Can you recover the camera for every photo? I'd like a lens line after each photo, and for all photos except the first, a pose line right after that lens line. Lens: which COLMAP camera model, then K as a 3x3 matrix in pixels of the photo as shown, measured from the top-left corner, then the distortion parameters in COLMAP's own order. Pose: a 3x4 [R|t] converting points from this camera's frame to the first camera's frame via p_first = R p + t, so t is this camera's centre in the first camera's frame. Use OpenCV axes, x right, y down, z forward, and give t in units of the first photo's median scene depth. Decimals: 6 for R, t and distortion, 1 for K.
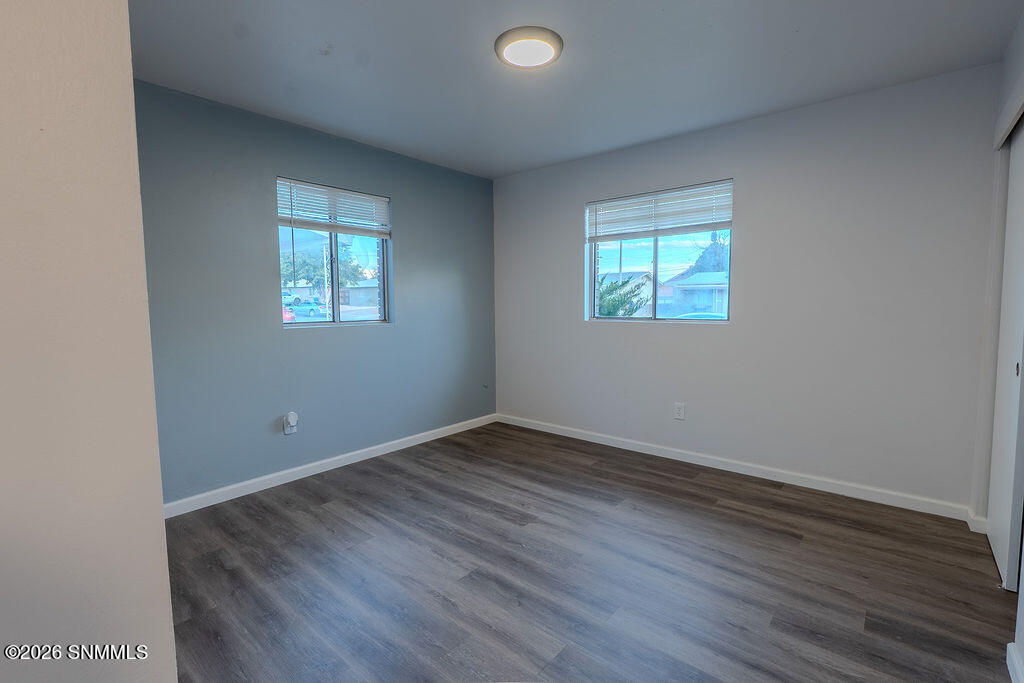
lens RADIAL K [[459.8, 0, 522.6], [0, 459.8, 337.4], [0, 0, 1]] dist [-0.010094, 0.001702]
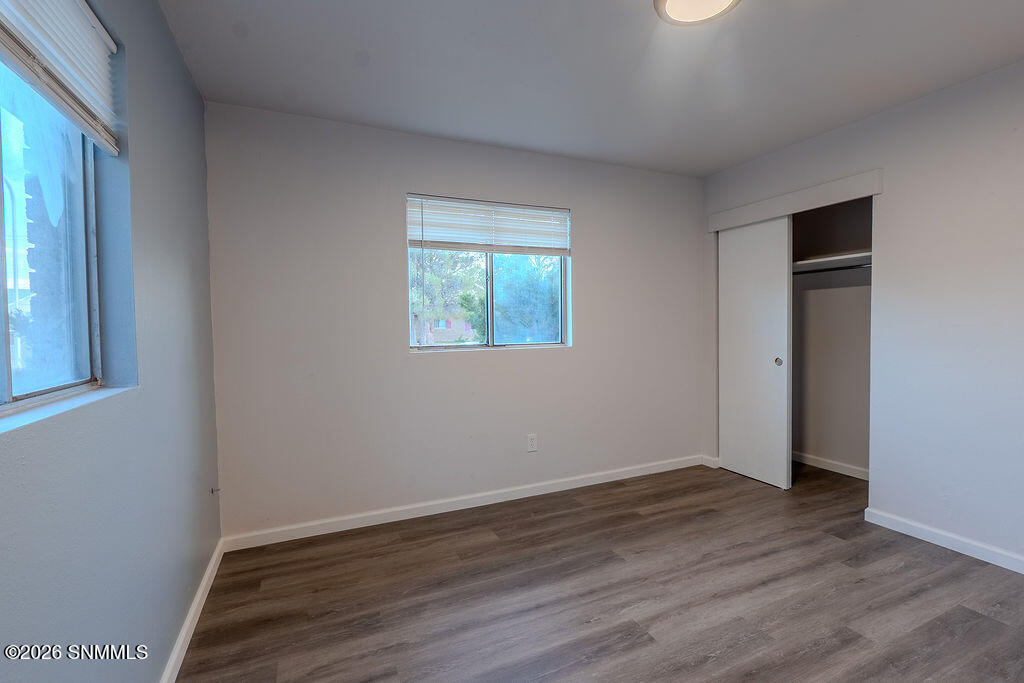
lens RADIAL K [[459.8, 0, 516.0], [0, 459.8, 340.2], [0, 0, 1]] dist [-0.010094, 0.001702]
pose [[0.443351, -0.029232, 0.895871, -0.563024], [0.080756, 0.996706, -0.007442, -0.047561], [-0.892703, 0.075647, 0.444251, 0.669320]]
